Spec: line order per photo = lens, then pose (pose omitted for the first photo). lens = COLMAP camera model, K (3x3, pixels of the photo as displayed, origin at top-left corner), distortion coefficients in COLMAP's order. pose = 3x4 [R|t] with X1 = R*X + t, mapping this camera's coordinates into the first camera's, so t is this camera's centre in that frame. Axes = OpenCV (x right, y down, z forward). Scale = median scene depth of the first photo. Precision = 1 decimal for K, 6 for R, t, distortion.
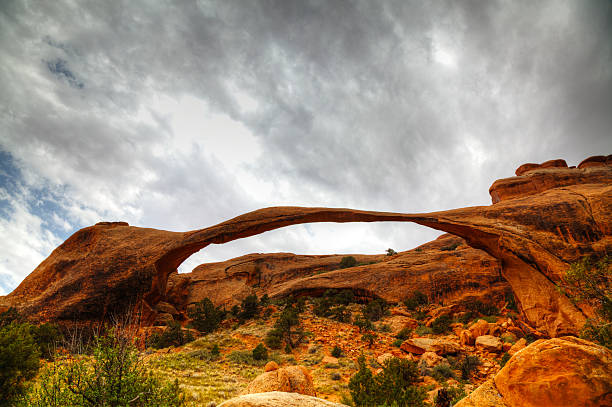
lens RADIAL K [[412.3, 0, 301.1], [0, 412.3, 205.3], [0, 0, 1]] dist [-0.129353, 0.067584]
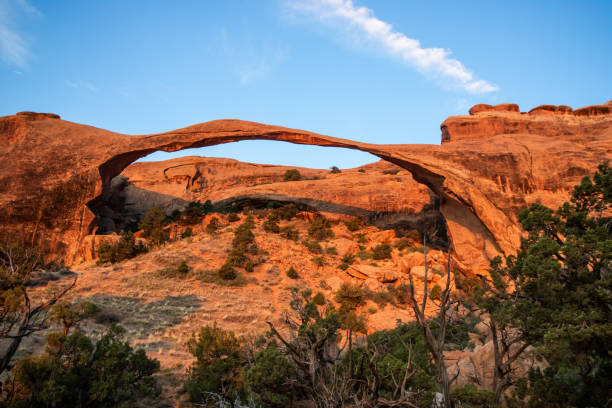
lens RADIAL K [[435.5, 0, 306.0], [0, 435.5, 204.0], [0, 0, 1]] dist [0.003847, 0.000533]
pose [[0.978807, 0.078239, 0.189250, -0.073565], [-0.121603, 0.965628, 0.229728, -0.064239], [-0.164771, -0.247873, 0.954678, -0.064721]]
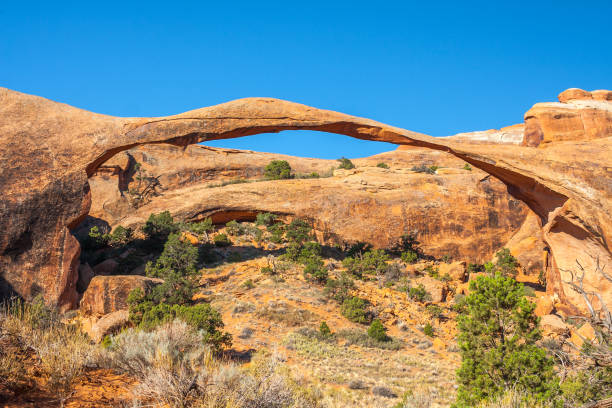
lens RADIAL K [[801.6, 0, 306.0], [0, 801.6, 204.0], [0, 0, 1]] dist [-0.118170, 0.004894]
pose [[0.902273, 0.092290, 0.421173, -0.549731], [-0.196358, 0.957601, 0.210819, -0.120802], [-0.383859, -0.272917, 0.882139, -0.191554]]
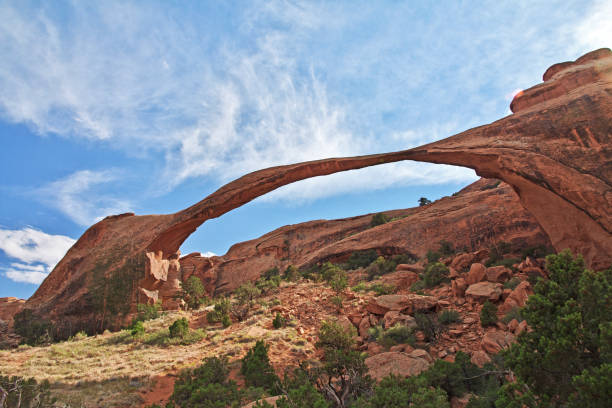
lens RADIAL K [[413.6, 0, 306.4], [0, 413.6, 197.2], [0, 0, 1]] dist [-0.132709, 0.093345]
pose [[0.966637, -0.158949, -0.200870, 0.223694], [0.167079, 0.985649, 0.024078, 0.060637], [0.194160, -0.056835, 0.979322, 0.121250]]
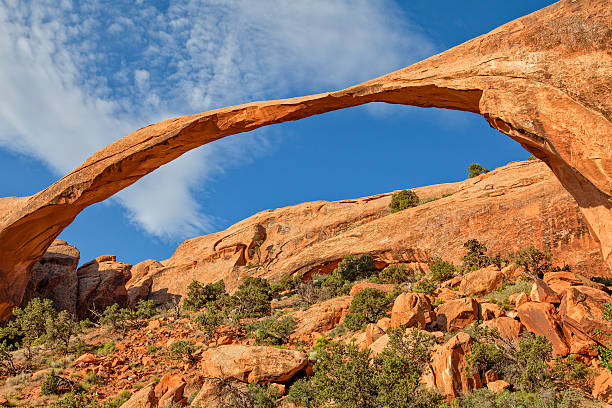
lens RADIAL K [[655.4, 0, 306.0], [0, 655.4, 204.0], [0, 0, 1]] dist [0.033318, 0.002654]
pose [[0.926682, -0.147363, -0.345752, 0.439069], [0.180725, 0.981308, 0.066135, 0.091560], [0.329544, -0.123772, 0.935992, 0.230909]]
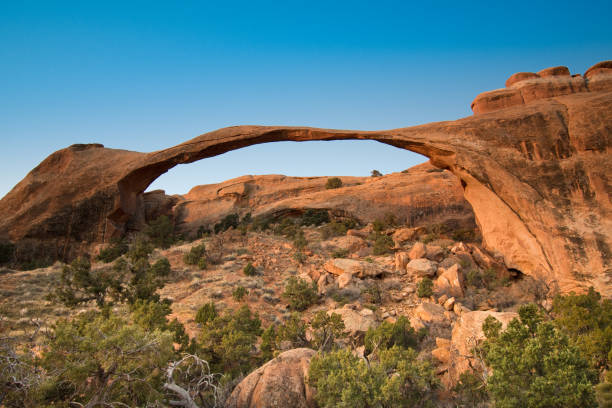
lens RADIAL K [[387.4, 0, 302.8], [0, 387.4, 201.8], [0, 0, 1]] dist [-0.002953, -0.004427]
pose [[0.995686, 0.006113, -0.092582, 0.190708], [0.010079, 0.984795, 0.173426, 0.024286], [0.092234, -0.173611, 0.980486, 0.075765]]
